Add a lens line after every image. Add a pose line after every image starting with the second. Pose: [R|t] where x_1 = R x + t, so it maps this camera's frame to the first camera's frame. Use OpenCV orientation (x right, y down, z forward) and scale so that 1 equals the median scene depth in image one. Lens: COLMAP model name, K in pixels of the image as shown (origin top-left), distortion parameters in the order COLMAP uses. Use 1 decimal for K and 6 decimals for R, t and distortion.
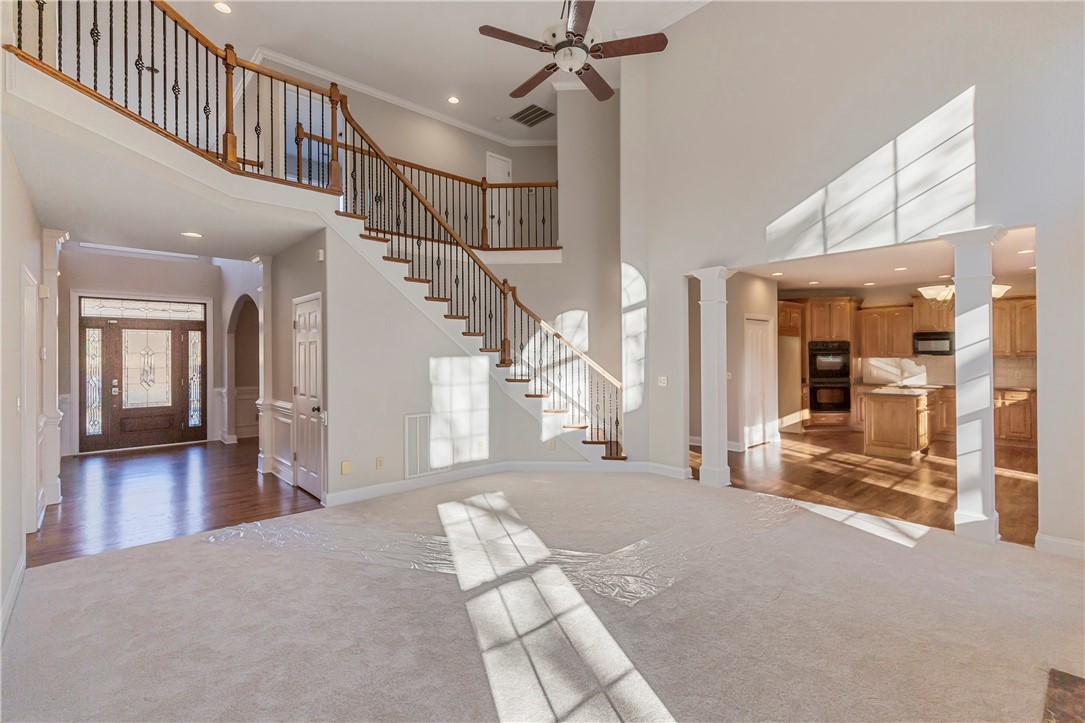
lens RADIAL K [[499.1, 0, 563.1], [0, 499.1, 354.9], [0, 0, 1]] dist [0.000927, 0.000093]
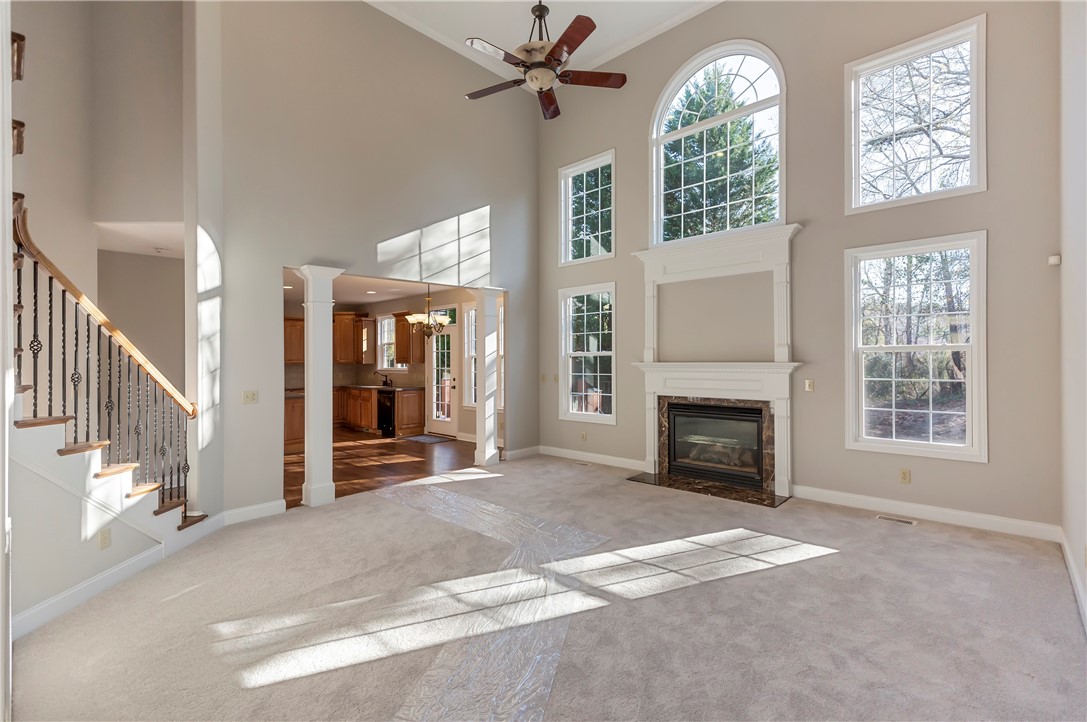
lens RADIAL K [[490.8, 0, 542.4], [0, 490.8, 358.3], [0, 0, 1]] dist [0.001287, 0.000063]
pose [[-0.064250, 0.002406, 0.997931, -0.709300], [0.010621, 0.999942, -0.001727, -0.001289], [-0.997877, 0.010488, -0.064272, 0.737378]]
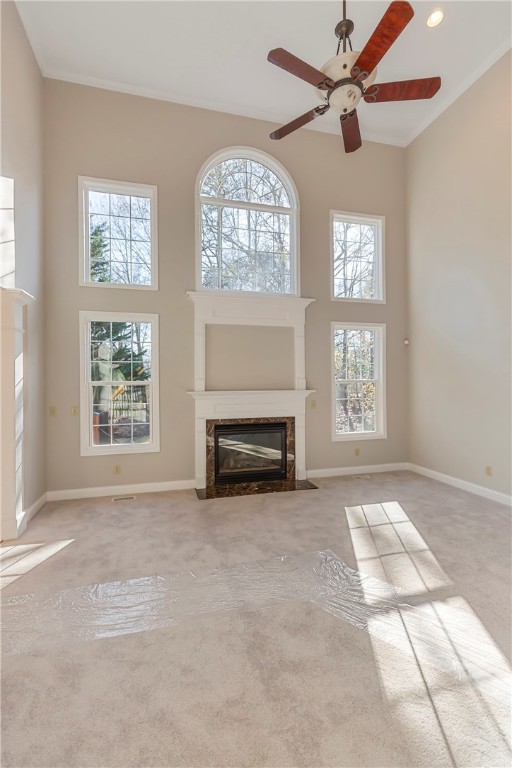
lens RADIAL K [[346.8, 0, 252.8], [0, 346.8, 383.7], [0, 0, 1]] dist [0.001287, 0.000063]
pose [[-0.878704, 0.011811, 0.477221, -0.102454], [0.011402, 0.999928, -0.003754, -0.006166], [-0.477231, 0.002143, -0.878775, 1.186527]]
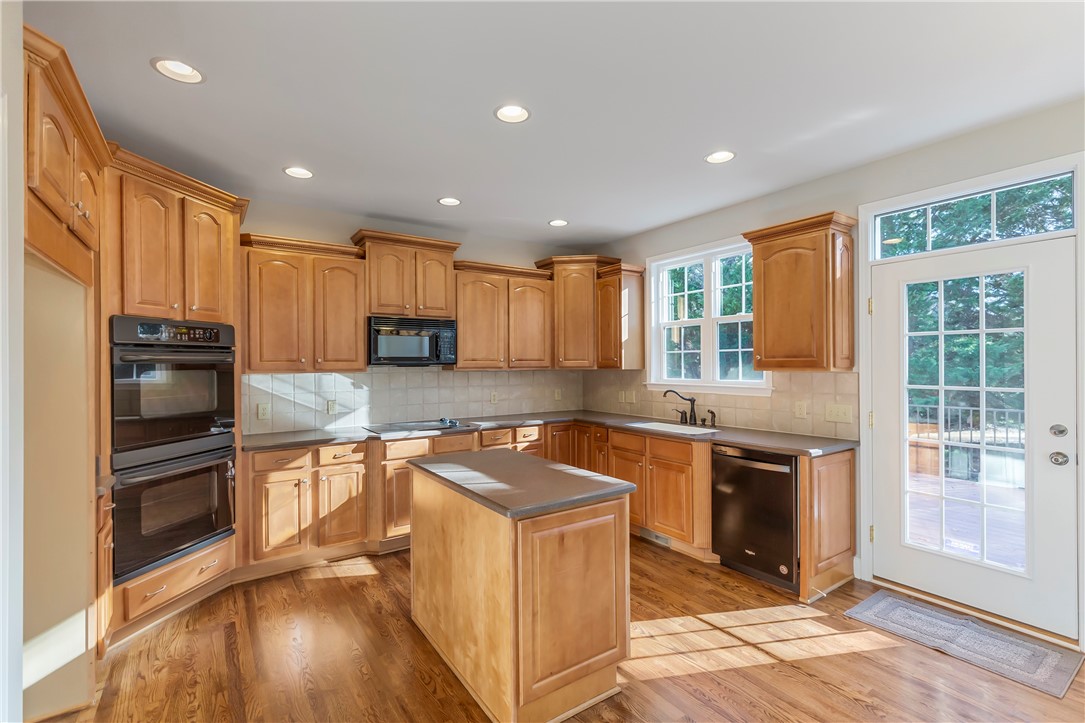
lens RADIAL K [[489.9, 0, 541.4], [0, 489.9, 358.8], [0, 0, 1]] dist [0.001287, 0.000063]
pose [[0.151672, 0.013004, 0.988345, 0.507410], [0.004716, 0.999893, -0.013880, 0.001458], [-0.988420, 0.006766, 0.151595, 1.376695]]
